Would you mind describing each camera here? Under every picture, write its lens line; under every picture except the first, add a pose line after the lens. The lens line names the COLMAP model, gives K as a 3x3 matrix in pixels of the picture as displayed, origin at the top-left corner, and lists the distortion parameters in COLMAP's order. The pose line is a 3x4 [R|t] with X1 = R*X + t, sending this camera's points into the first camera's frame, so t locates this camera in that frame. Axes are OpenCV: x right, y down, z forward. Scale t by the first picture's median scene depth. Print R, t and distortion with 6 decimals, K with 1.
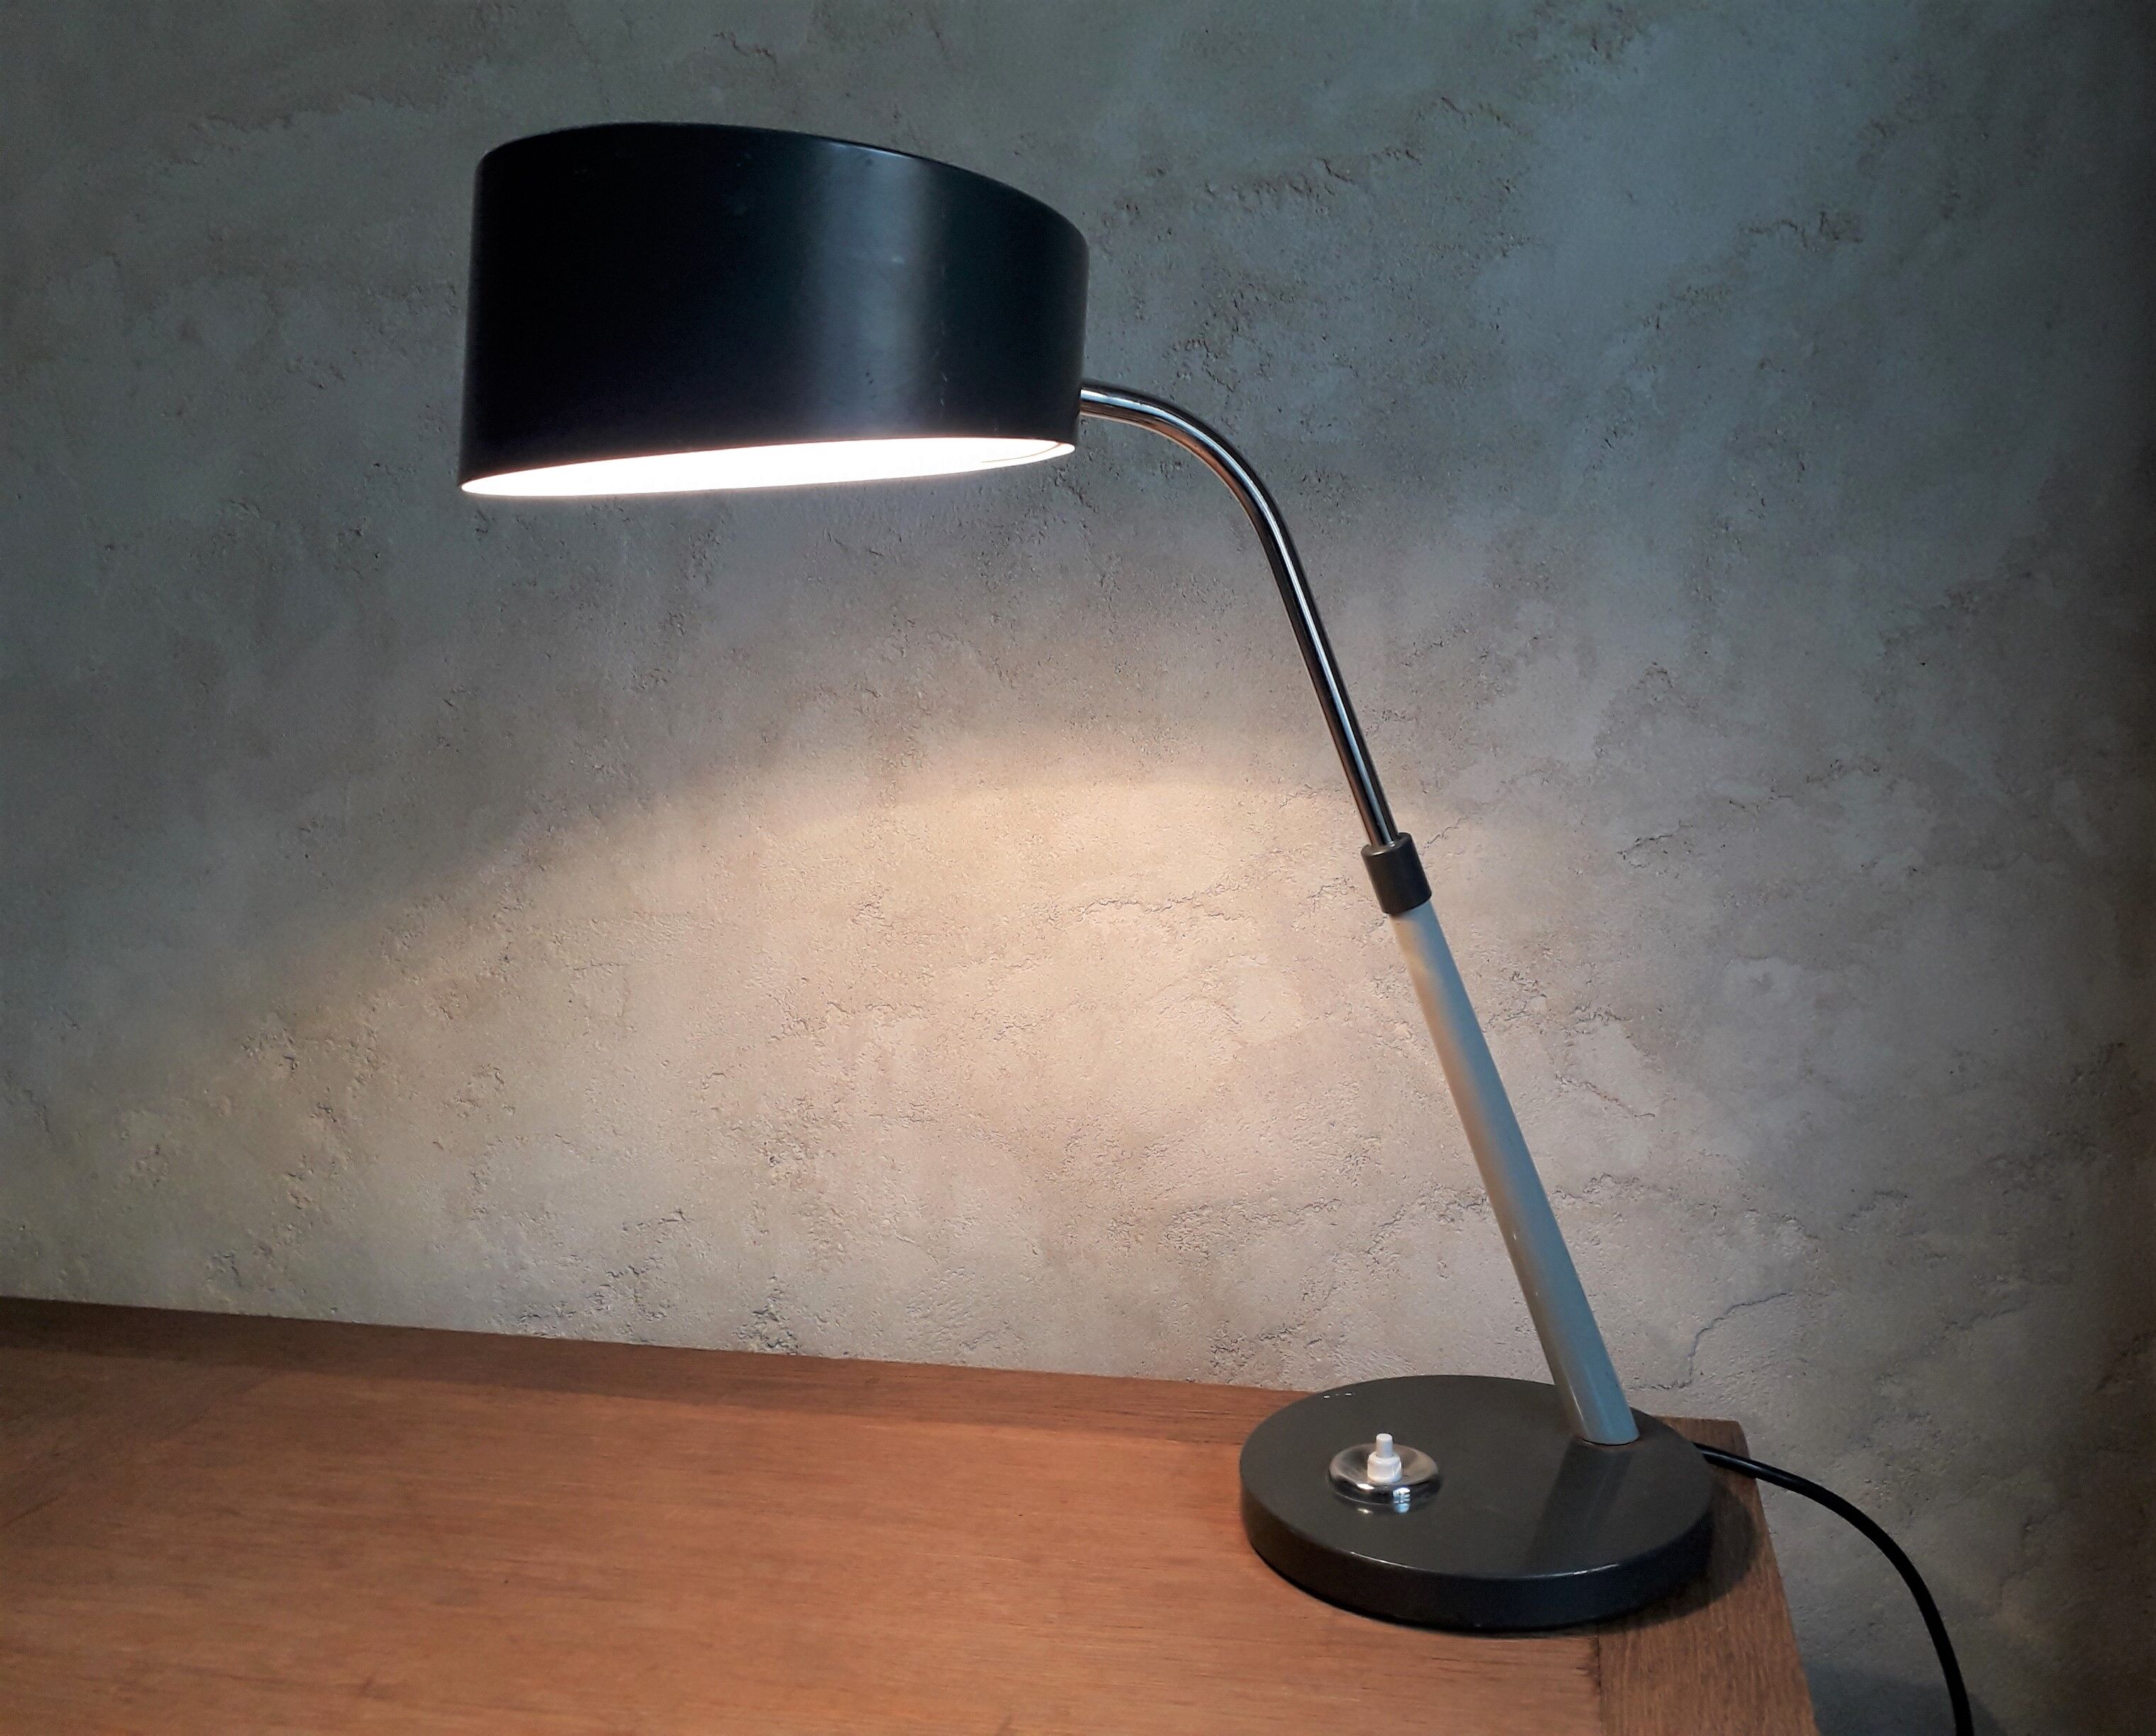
lens RADIAL K [[1946.9, 0, 1169.3], [0, 1946.9, 836.7], [0, 0, 1]] dist [0.051129, -0.119453]
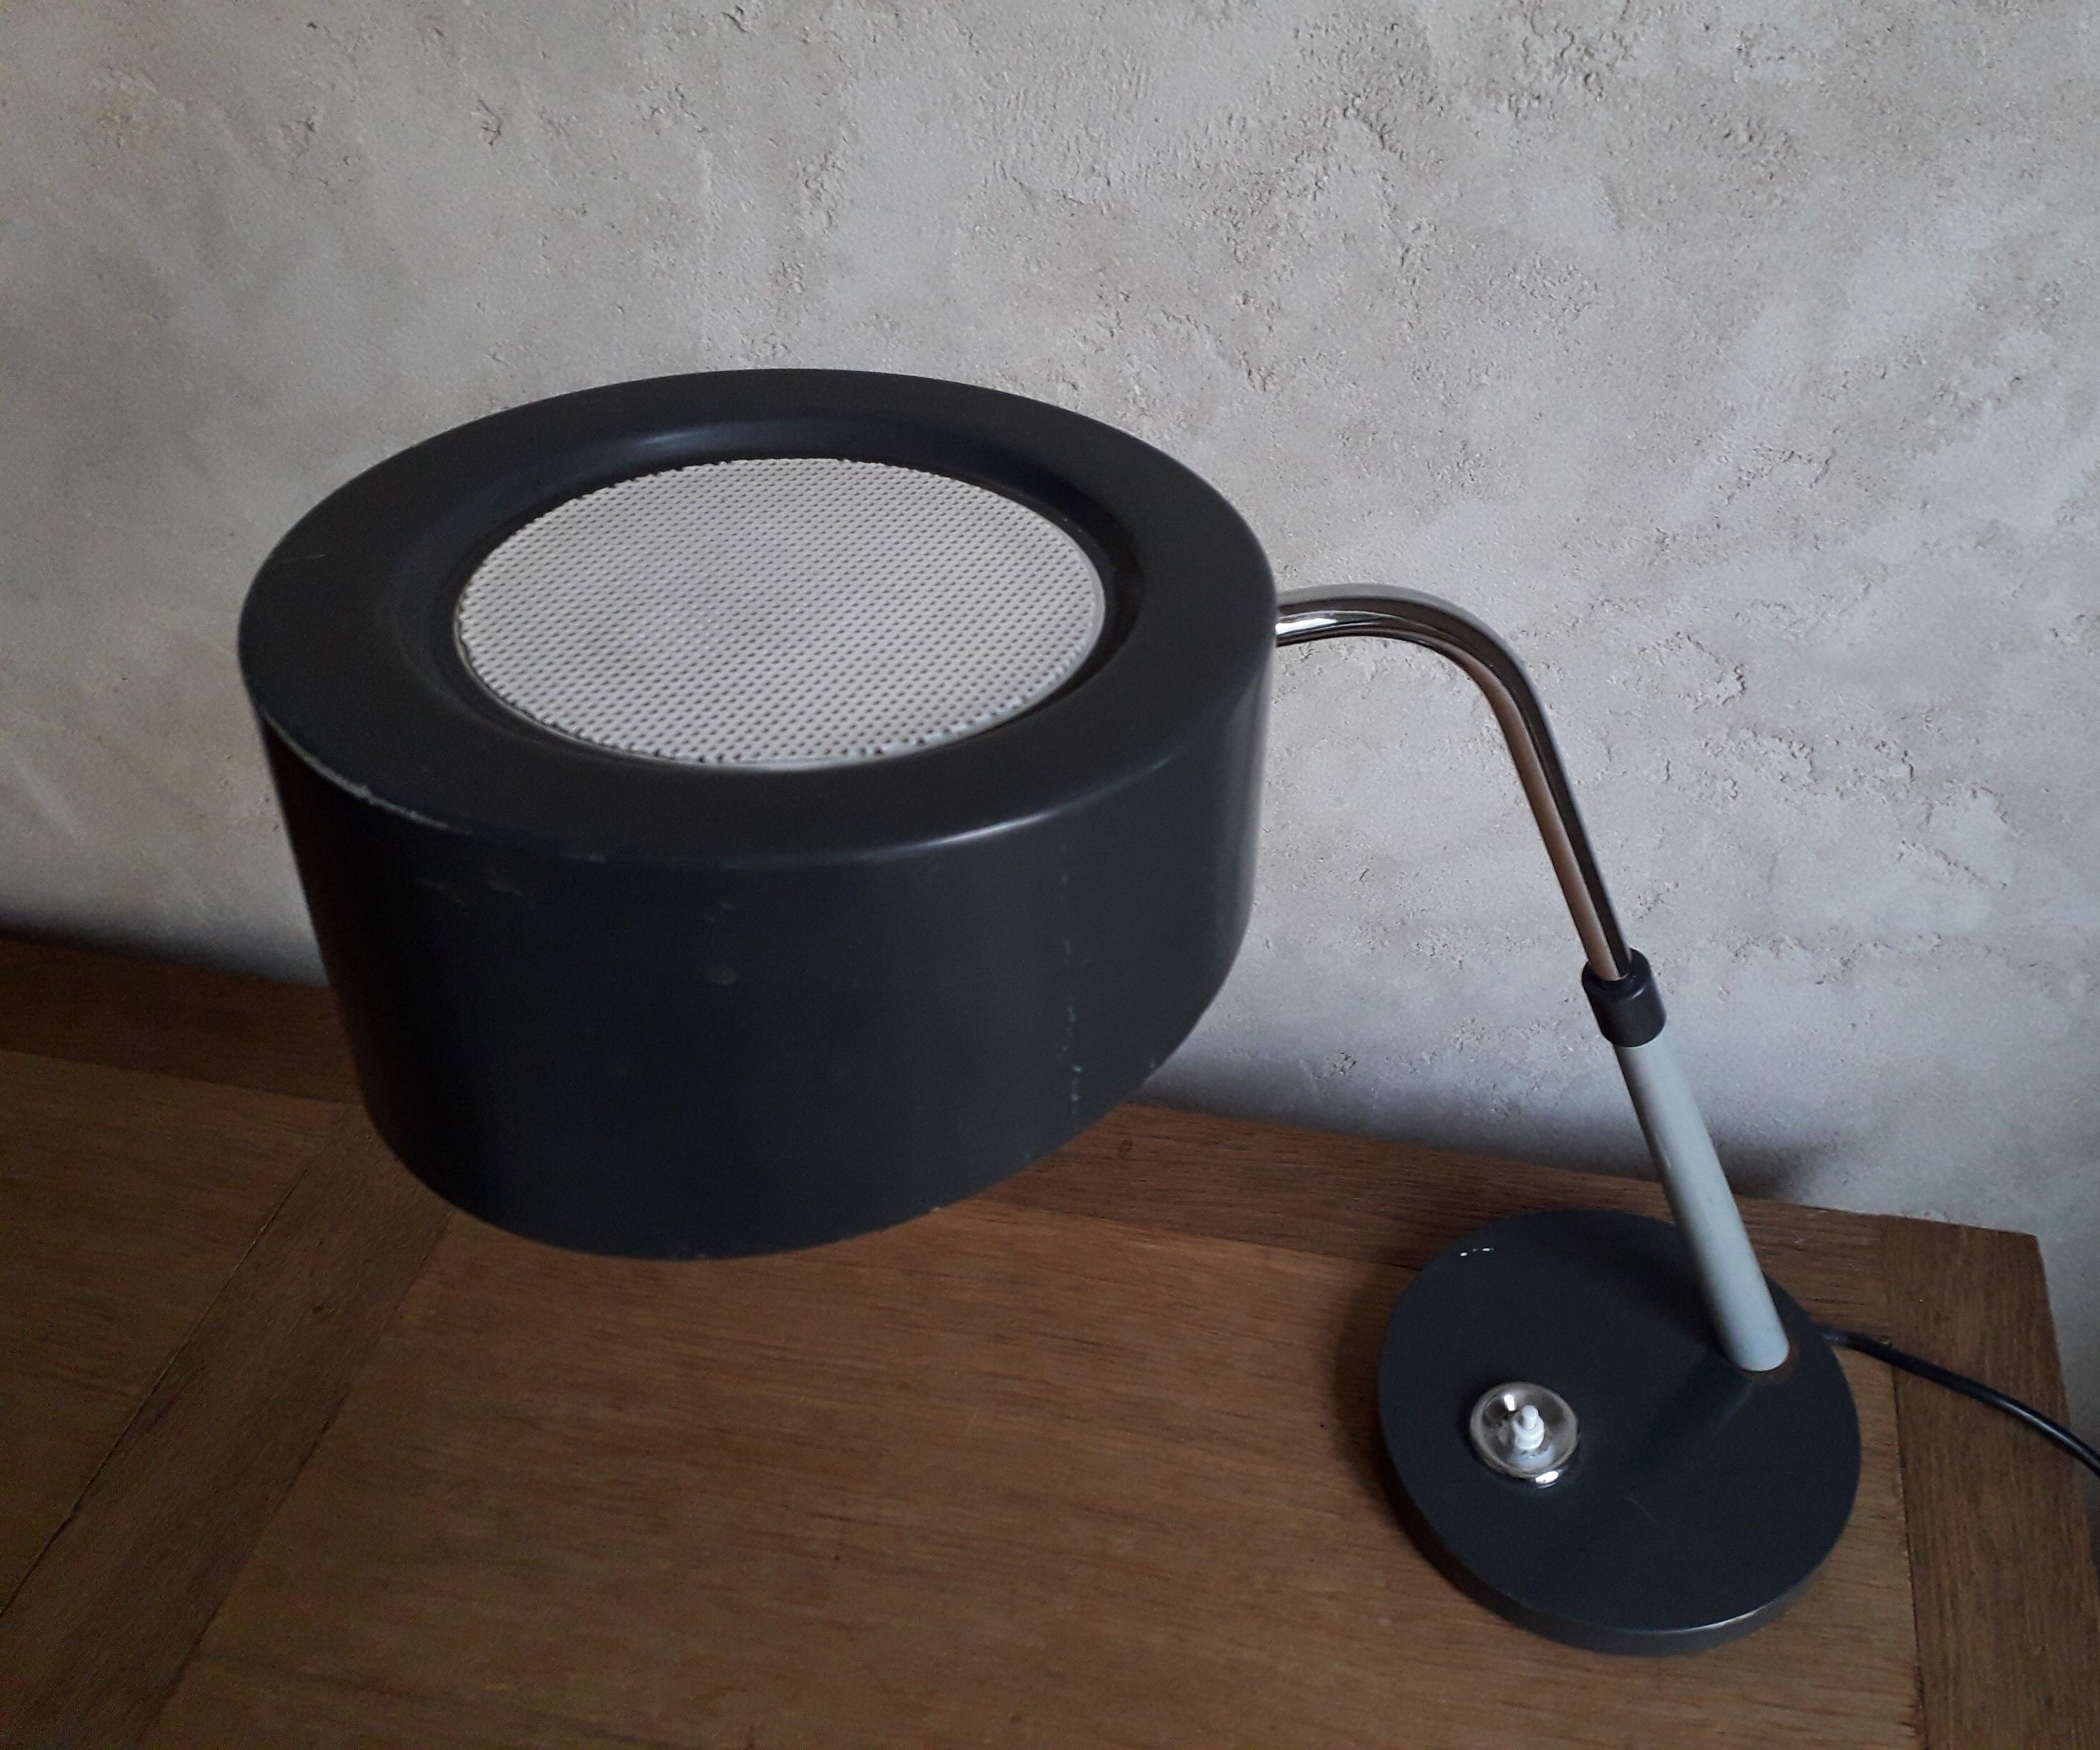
lens RADIAL K [[1946.6, 0, 1152.2], [0, 1946.6, 891.8], [0, 0, 1]] dist [0.005505, -0.023977]
pose [[0.999940, -0.009739, -0.005040, -0.123518], [0.010776, 0.787470, 0.616259, -0.383415], [-0.002033, -0.616276, 0.787527, 0.309505]]
